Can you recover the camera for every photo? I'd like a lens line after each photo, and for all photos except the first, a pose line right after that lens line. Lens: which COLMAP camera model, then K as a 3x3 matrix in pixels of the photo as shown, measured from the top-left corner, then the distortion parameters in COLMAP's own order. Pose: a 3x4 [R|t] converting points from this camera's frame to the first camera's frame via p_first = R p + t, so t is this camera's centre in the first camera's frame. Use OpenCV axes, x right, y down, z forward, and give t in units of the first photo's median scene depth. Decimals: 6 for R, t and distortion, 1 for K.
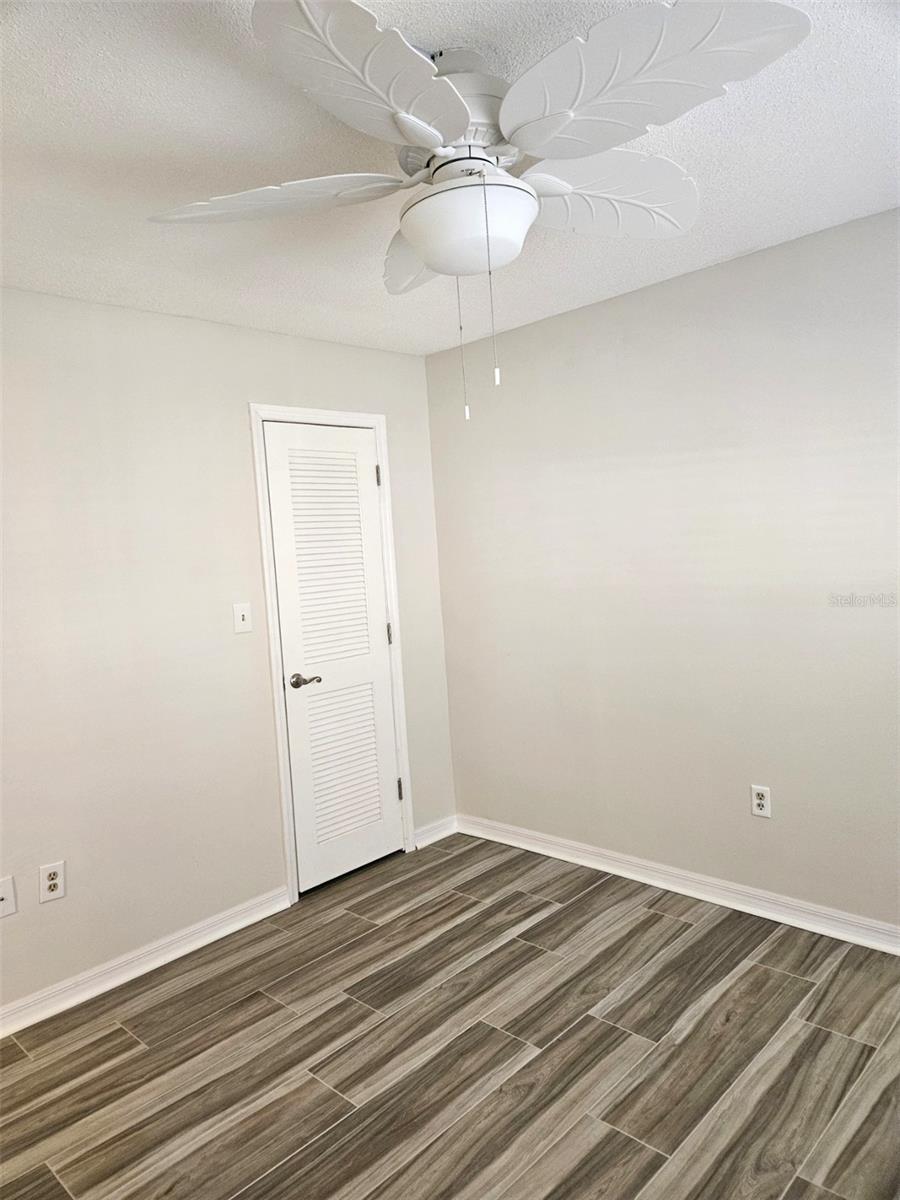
lens RADIAL K [[796.6, 0, 450.6], [0, 796.6, 592.9], [0, 0, 1]] dist [0.088535, -0.076853]
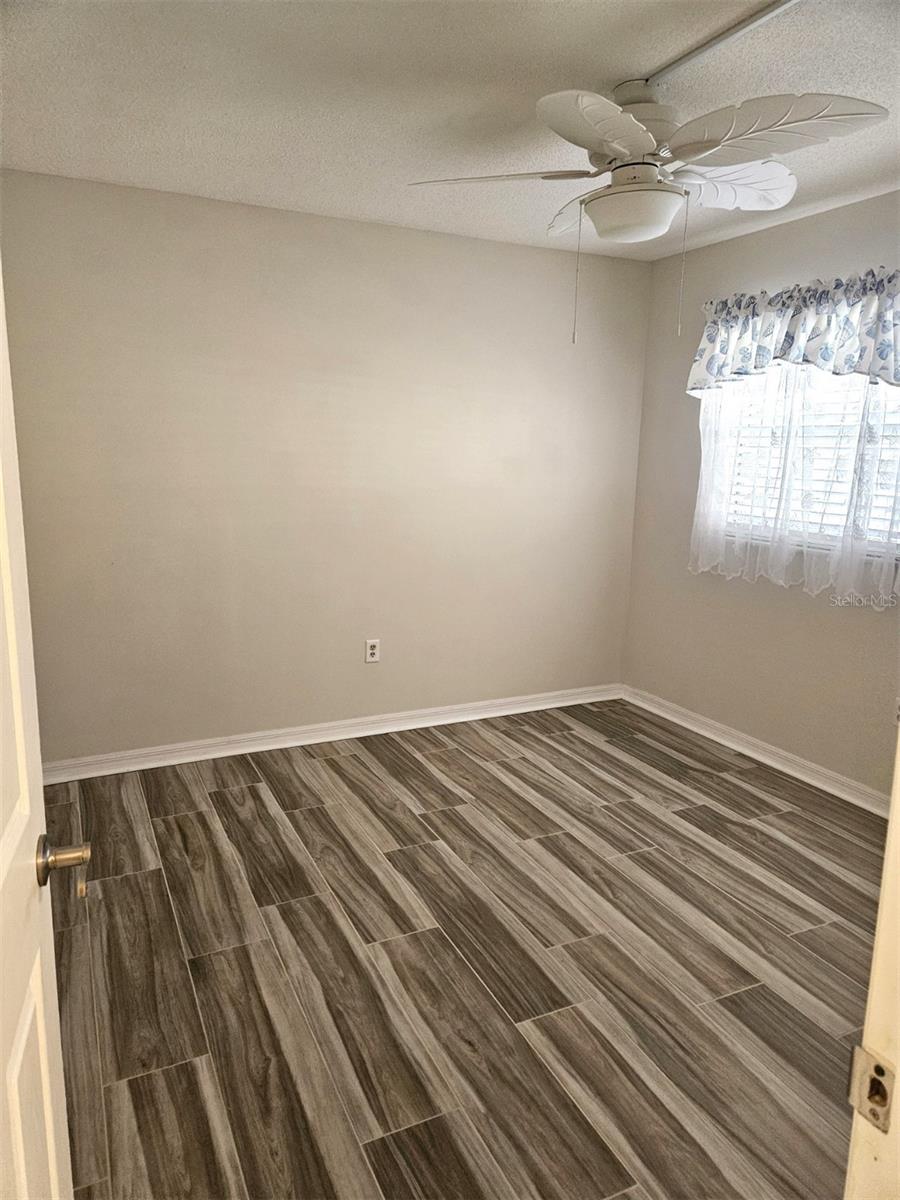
lens RADIAL K [[796.6, 0, 450.6], [0, 796.6, 592.9], [0, 0, 1]] dist [0.088535, -0.076853]
pose [[0.338869, -0.088178, 0.936692, -0.936508], [0.015958, 0.995994, 0.087987, 0.056907], [-0.940698, -0.014869, 0.338919, 0.508174]]
